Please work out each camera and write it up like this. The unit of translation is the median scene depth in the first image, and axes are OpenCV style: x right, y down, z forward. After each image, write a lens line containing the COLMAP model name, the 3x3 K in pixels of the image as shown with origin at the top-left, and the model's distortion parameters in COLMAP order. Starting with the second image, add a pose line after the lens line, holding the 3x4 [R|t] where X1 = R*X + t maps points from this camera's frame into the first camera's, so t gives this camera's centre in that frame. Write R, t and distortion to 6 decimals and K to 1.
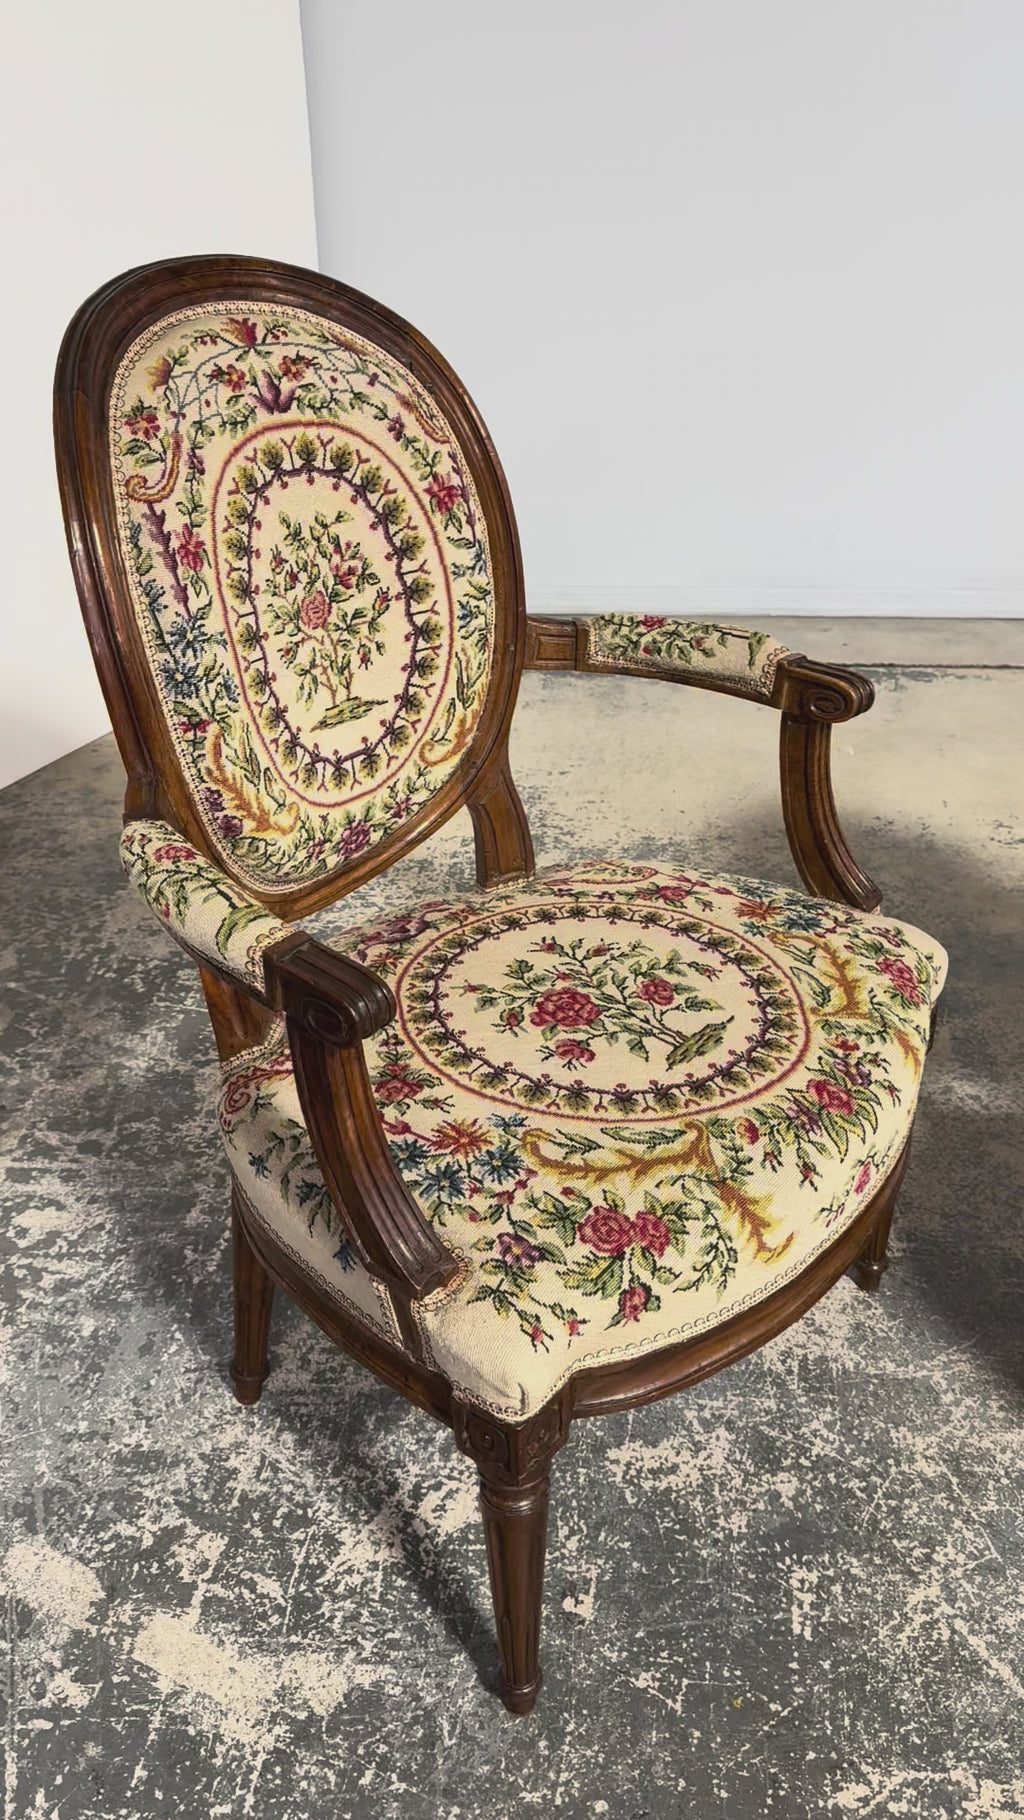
lens RADIAL K [[1536.0, 0, 507.6], [0, 1536.0, 937.3], [0, 0, 1]] dist [0.083205, -0.039275]
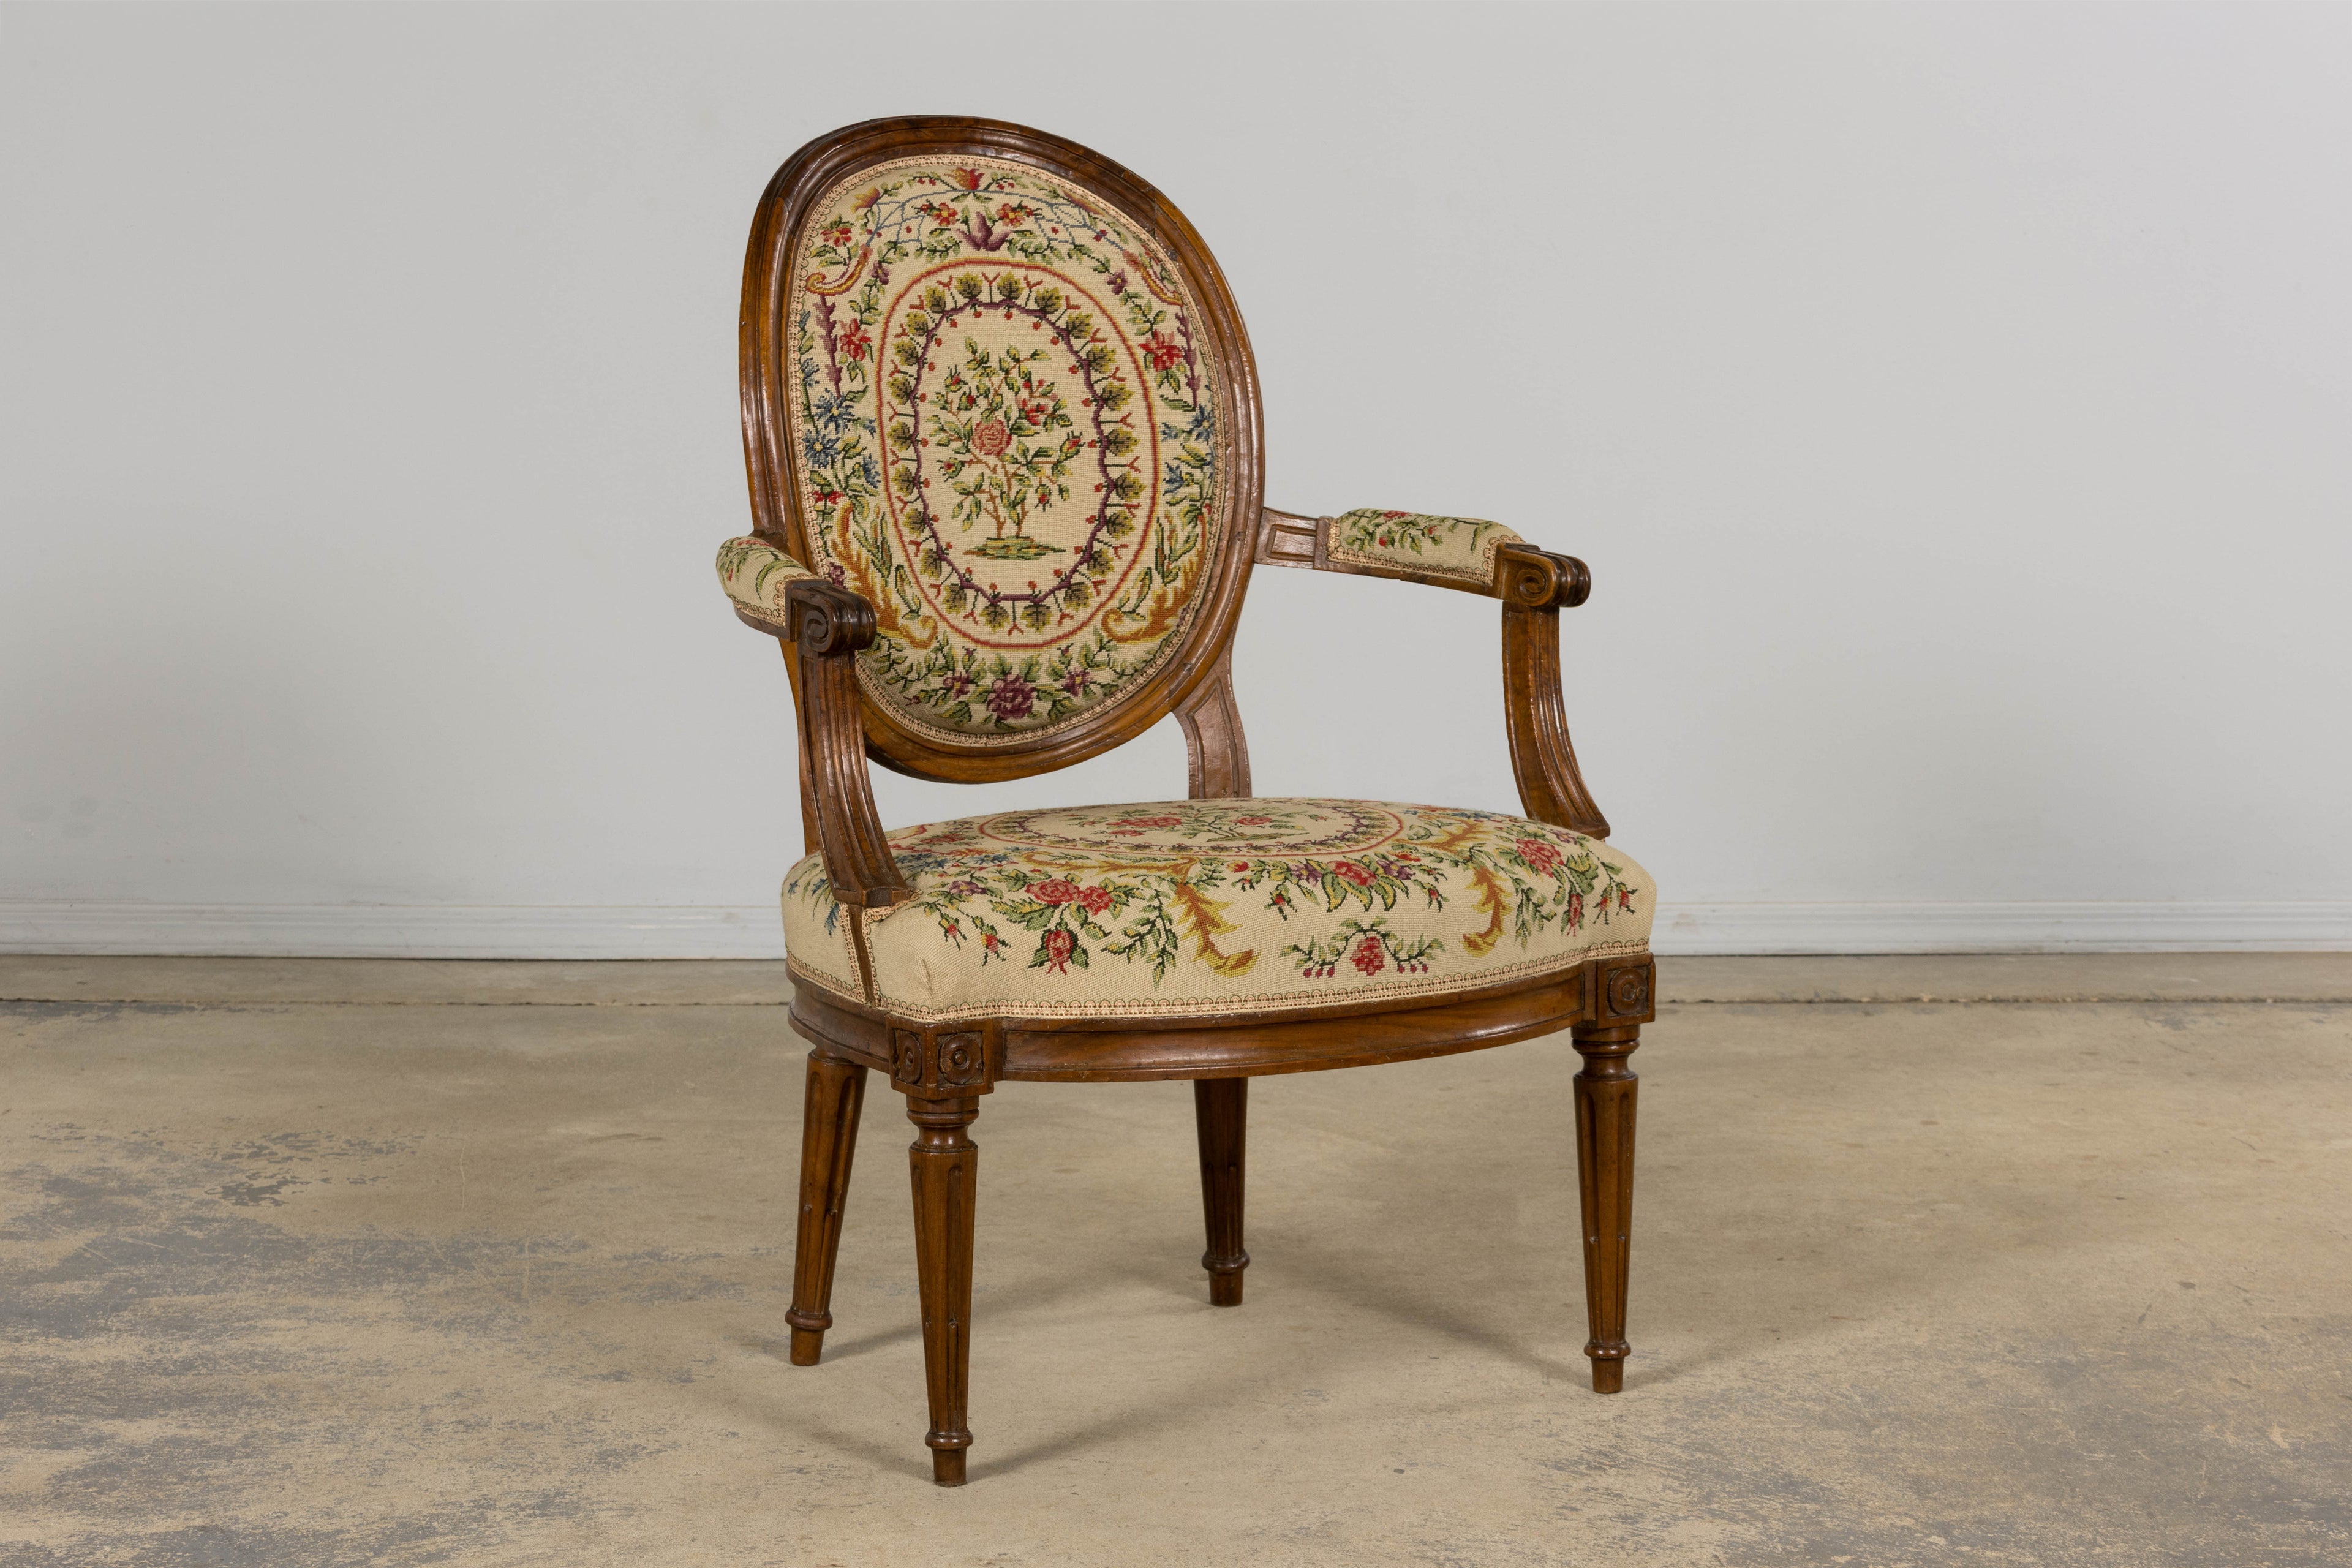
lens RADIAL K [[6235.4, 0, 1190.3], [0, 6235.4, 807.7], [0, 0, 1]] dist [0.028344, 0.000000]
pose [[0.937186, 0.060292, -0.343581, 1.360942], [-0.189781, 0.914553, -0.357178, 1.384774], [0.292688, 0.399947, 0.868548, -2.285603]]
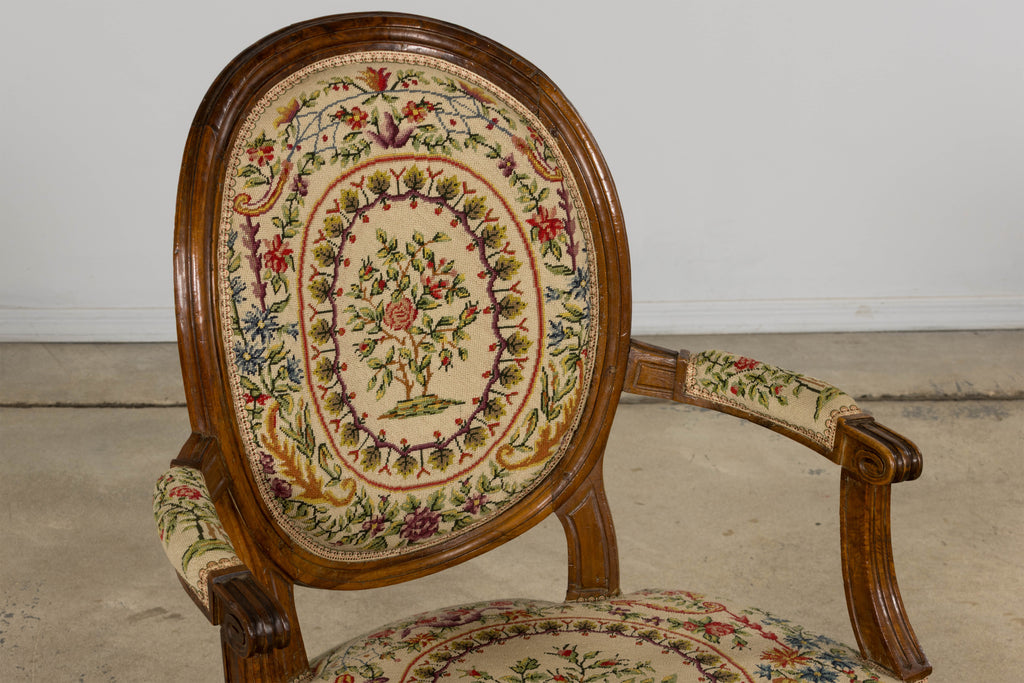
lens RADIAL K [[2529.8, 0, 502.3], [0, 2529.8, 390.2], [0, 0, 1]] dist [0.002729, 0.000000]
pose [[0.936744, 0.136476, -0.322313, 0.550869], [-0.185418, 0.974516, -0.126248, 0.061334], [0.296869, 0.178025, 0.938177, -0.702410]]
